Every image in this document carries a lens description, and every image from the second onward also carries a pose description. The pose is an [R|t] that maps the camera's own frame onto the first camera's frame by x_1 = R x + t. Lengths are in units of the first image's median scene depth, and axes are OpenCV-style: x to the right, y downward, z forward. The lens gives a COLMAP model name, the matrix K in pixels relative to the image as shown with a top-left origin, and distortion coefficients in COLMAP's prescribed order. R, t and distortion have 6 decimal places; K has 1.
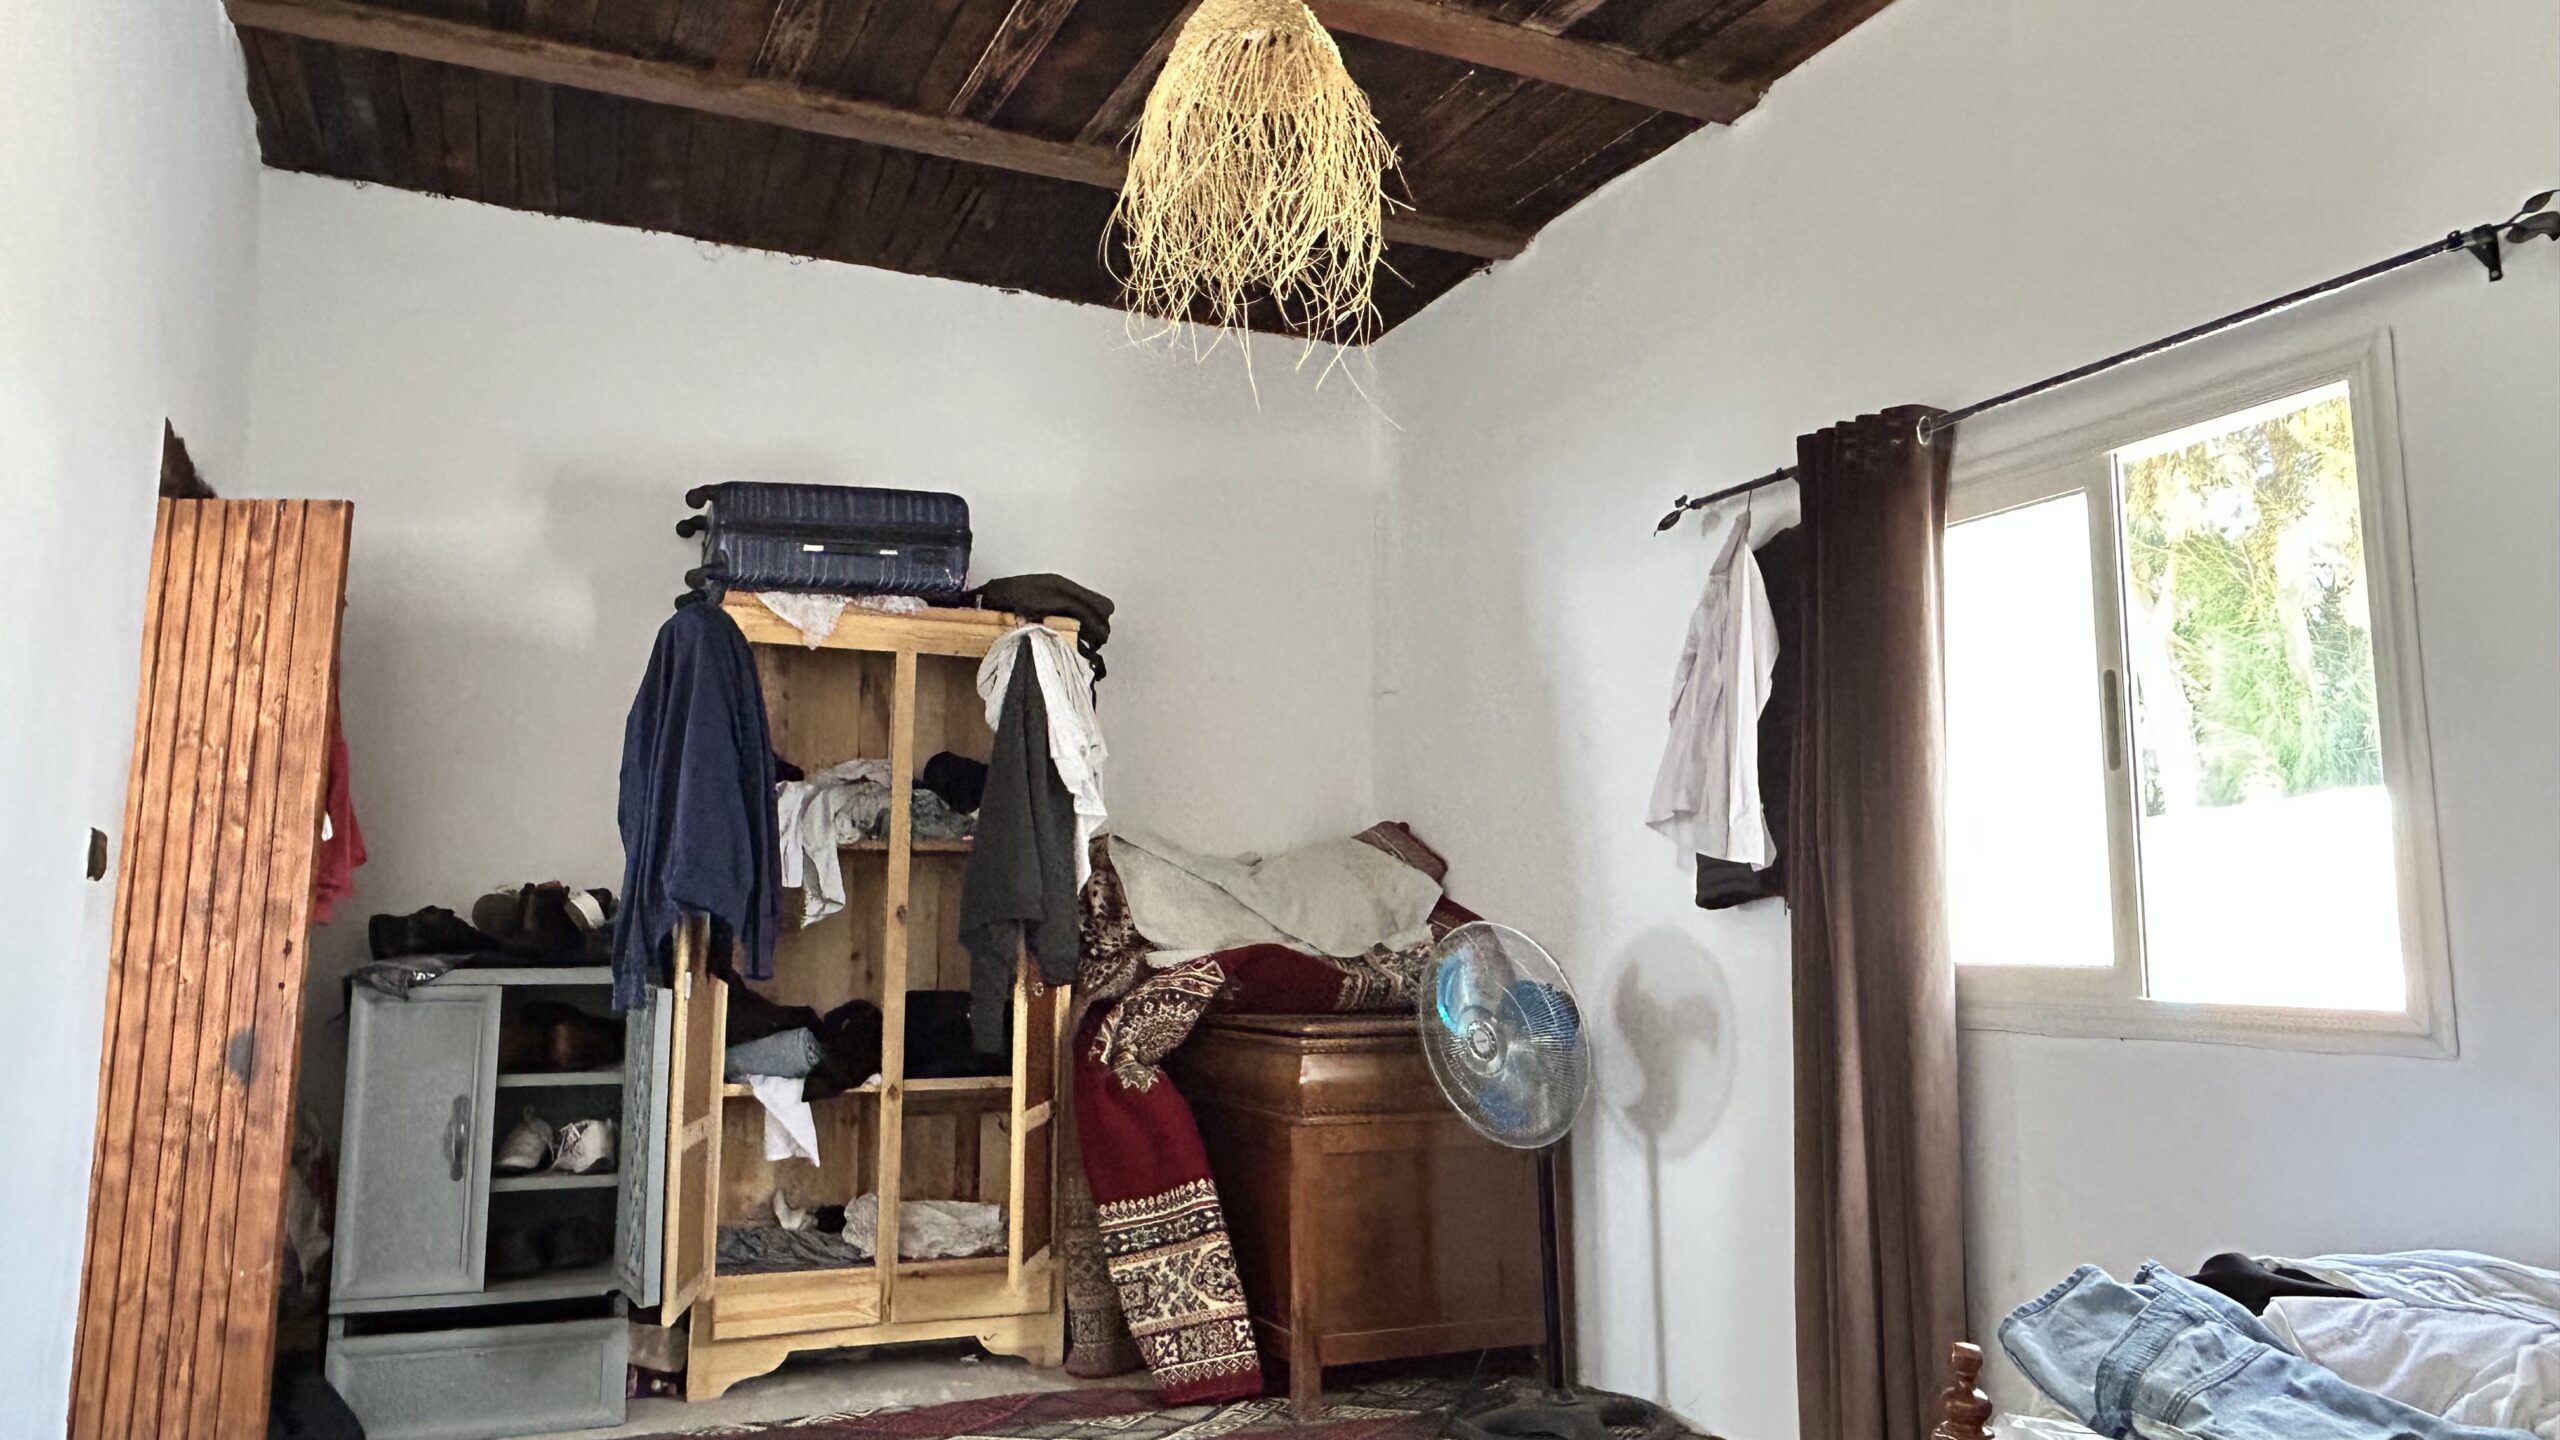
lens RADIAL K [[1687.6, 0, 1280.4], [0, 1687.6, 717.9], [0, 0, 1]] dist [0.006603, -0.018890]
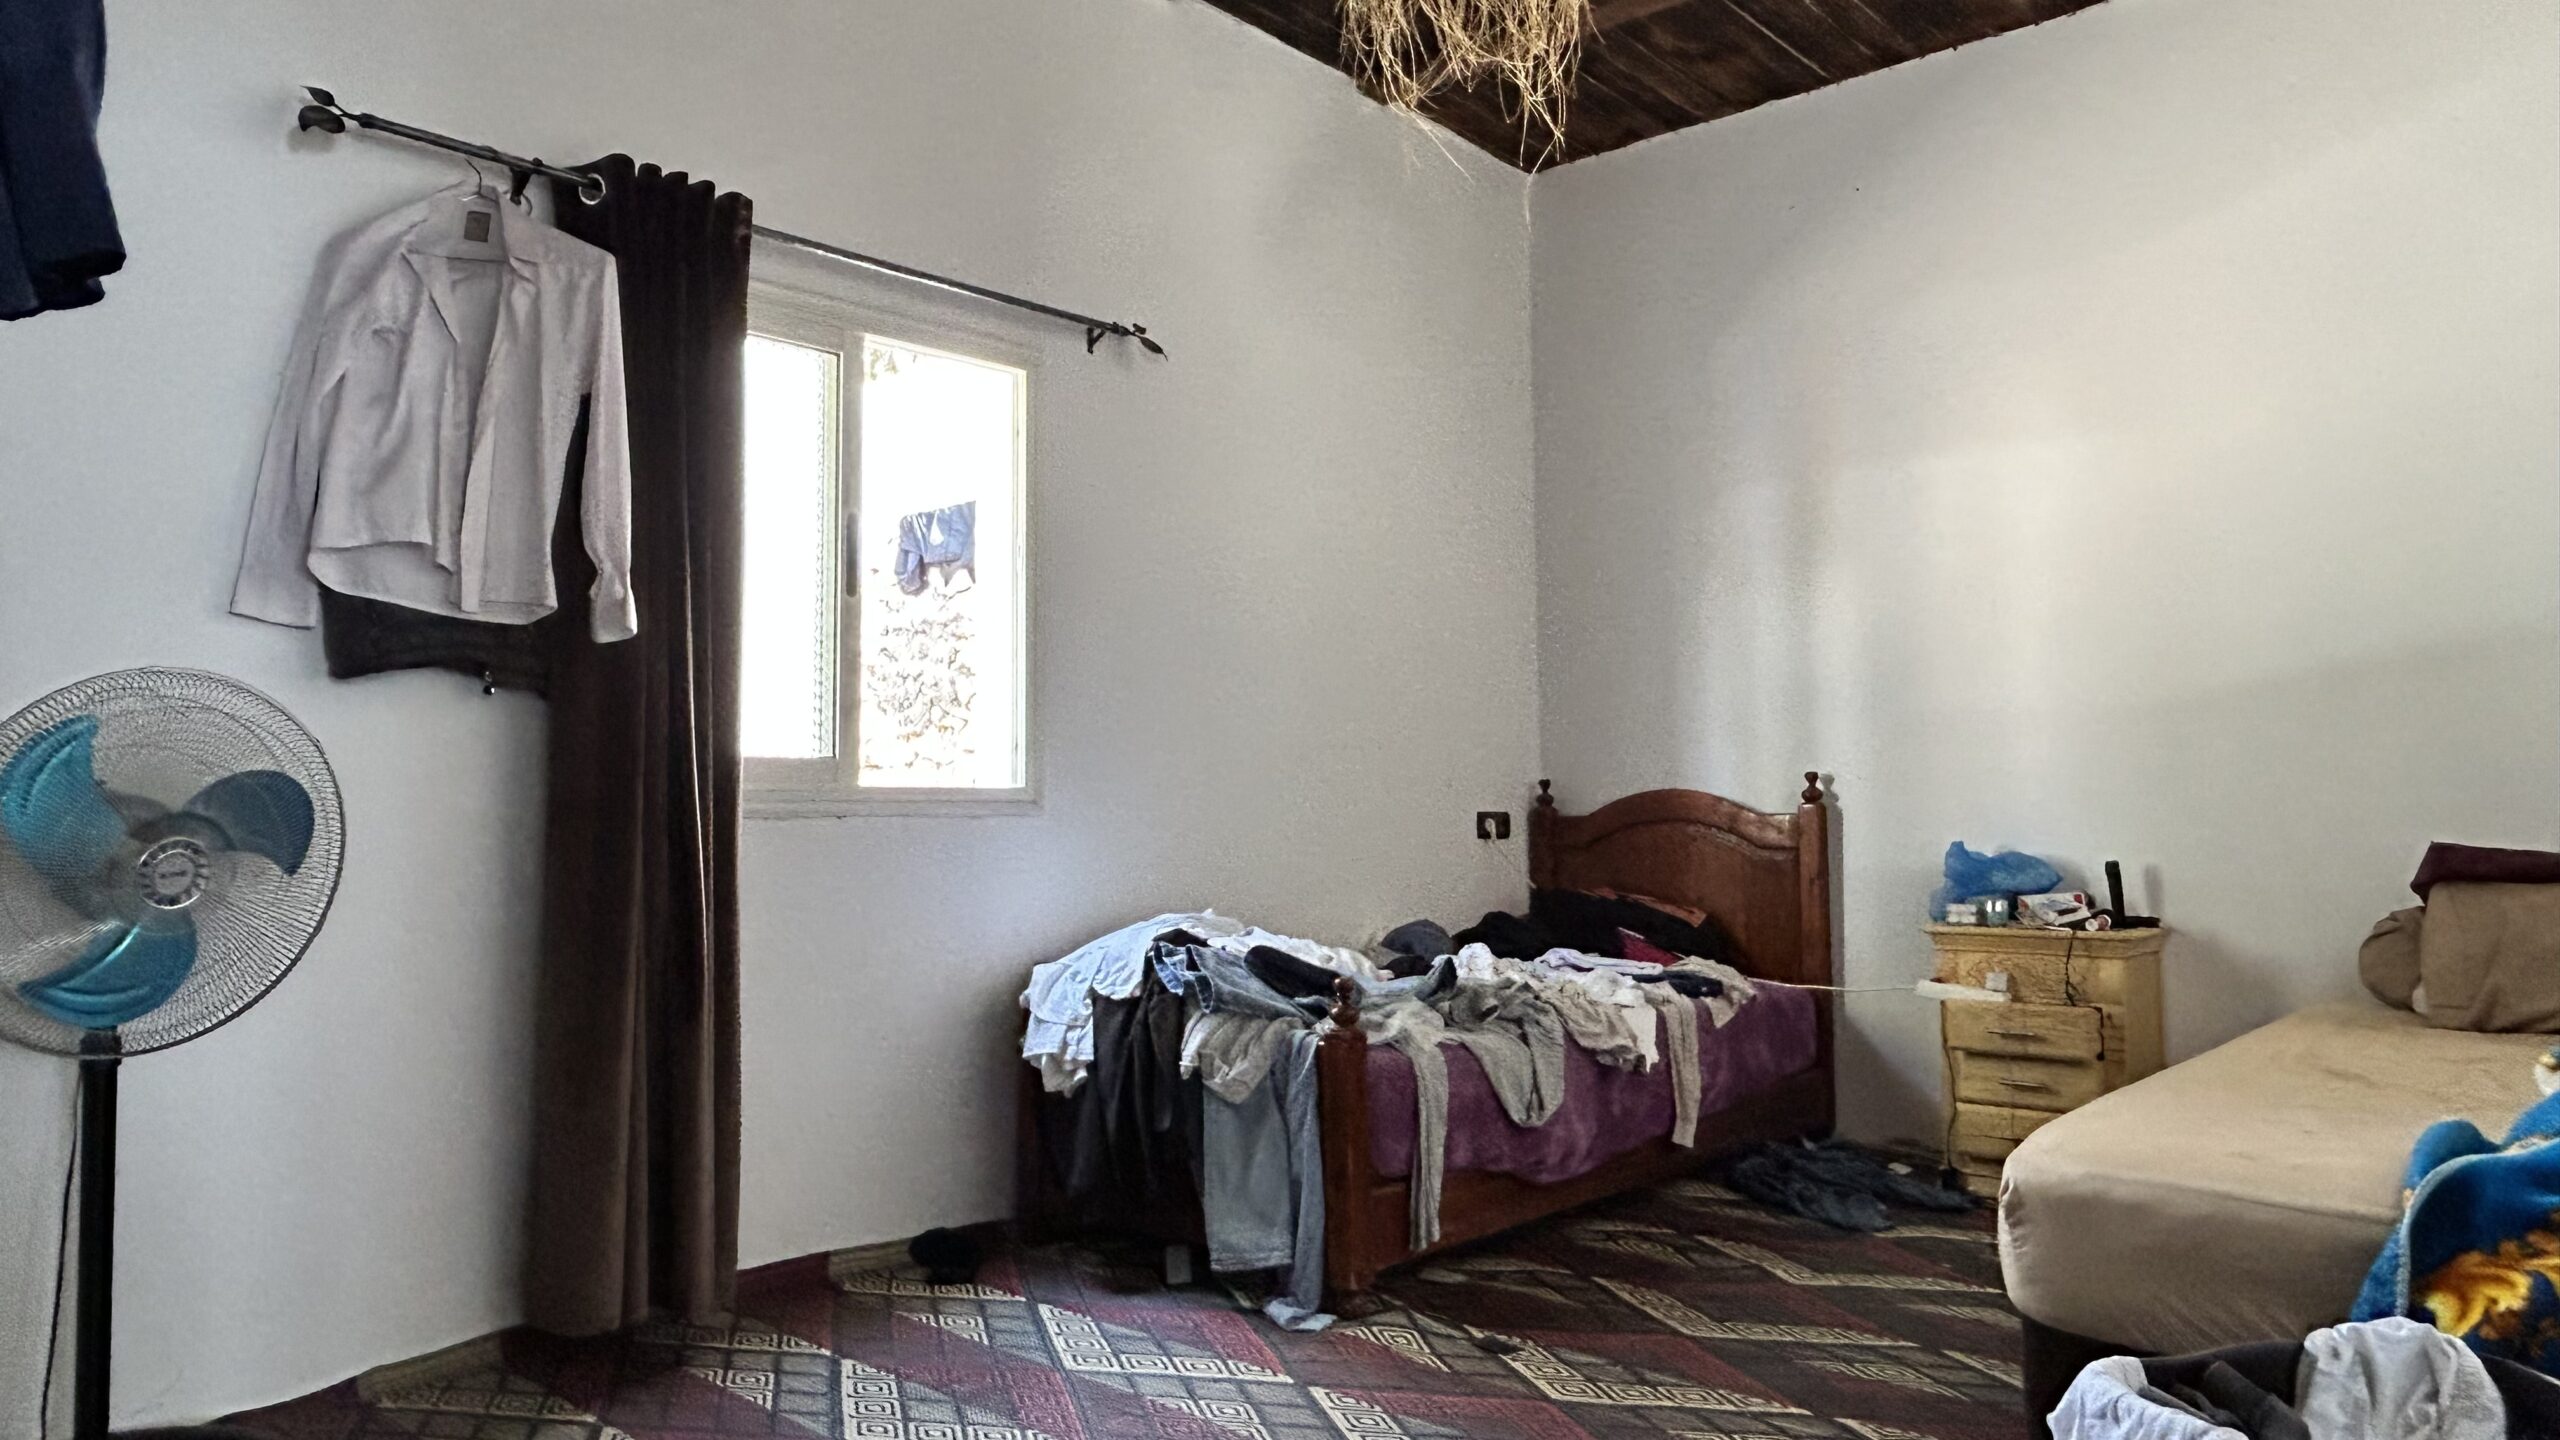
lens RADIAL K [[1687.6, 0, 1279.5], [0, 1687.6, 716.6], [0, 0, 1]] dist [0.006603, -0.018890]
pose [[-0.339216, 0.048254, 0.939470, -0.742547], [-0.132834, 0.986220, -0.098618, 0.194469], [-0.931283, -0.158246, -0.328131, 1.092312]]
